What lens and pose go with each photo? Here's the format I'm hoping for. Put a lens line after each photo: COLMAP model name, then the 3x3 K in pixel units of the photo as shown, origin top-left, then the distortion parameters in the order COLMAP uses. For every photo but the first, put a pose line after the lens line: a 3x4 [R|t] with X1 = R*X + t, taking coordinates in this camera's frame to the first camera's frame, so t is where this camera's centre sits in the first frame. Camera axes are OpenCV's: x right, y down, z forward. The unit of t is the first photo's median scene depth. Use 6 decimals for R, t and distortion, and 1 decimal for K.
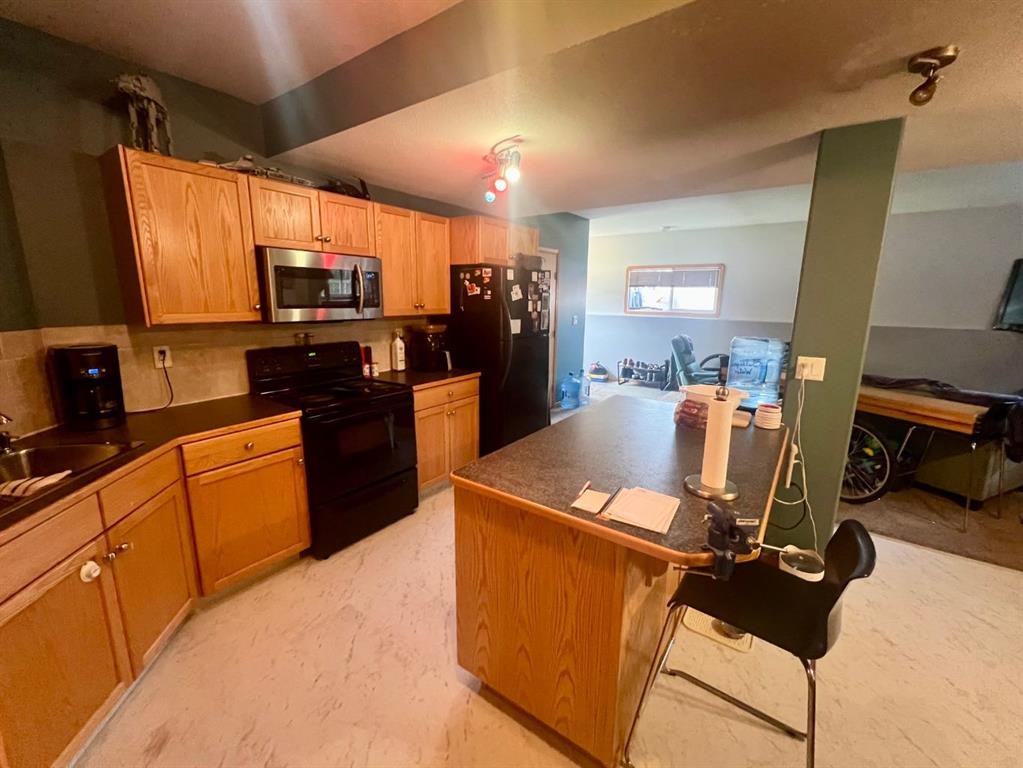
lens RADIAL K [[420.2, 0, 511.2], [0, 420.2, 381.2], [0, 0, 1]] dist [-0.001614, 0.000085]
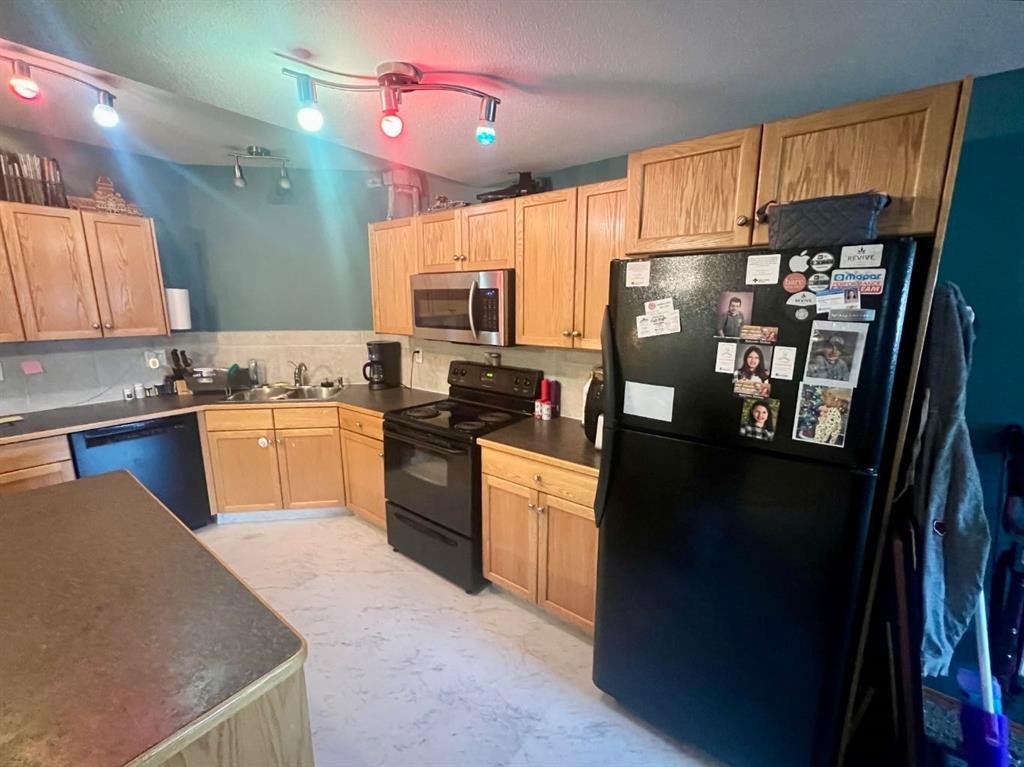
lens RADIAL K [[420.6, 0, 511.7], [0, 420.6, 380.7], [0, 0, 1]] dist [-0.001614, 0.000085]
pose [[-0.025643, 0.175414, -0.984161, 0.429685], [-0.201532, 0.963364, 0.176959, -0.204064], [0.979146, 0.202877, 0.010648, 0.907624]]
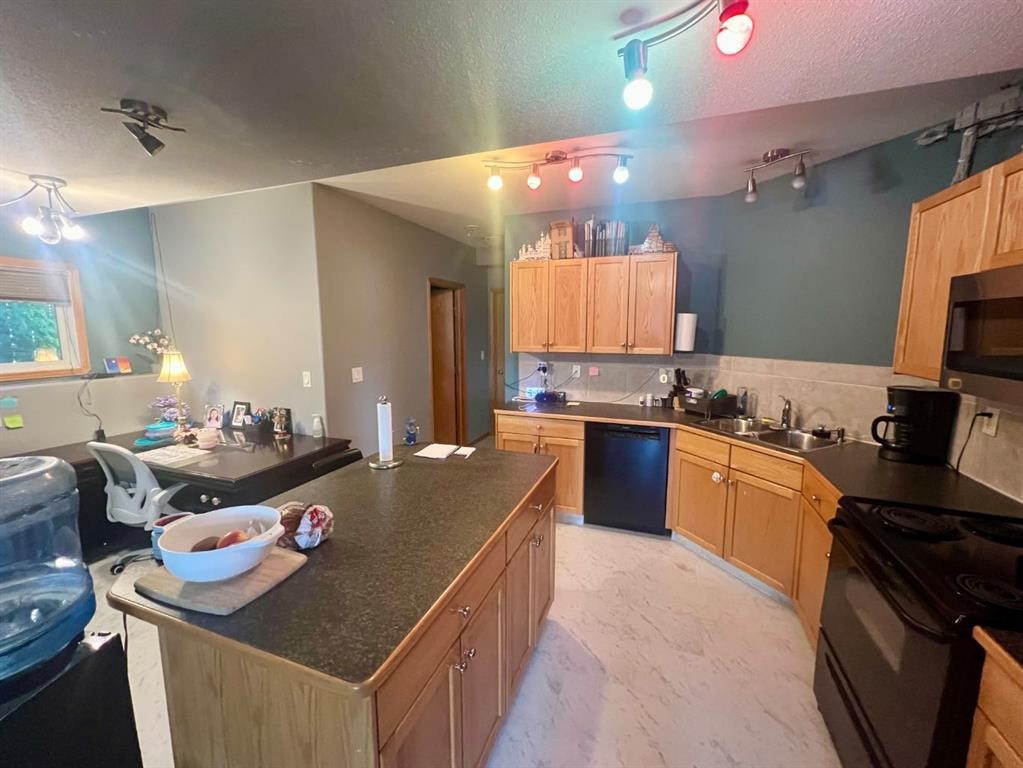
lens RADIAL K [[420.2, 0, 511.2], [0, 420.2, 381.2], [0, 0, 1]] dist [-0.001614, 0.000085]
pose [[-0.963353, 0.025527, -0.267021, 0.182770], [-0.062481, 0.946725, 0.315924, -0.223835], [0.260860, 0.321030, -0.910435, 1.007316]]
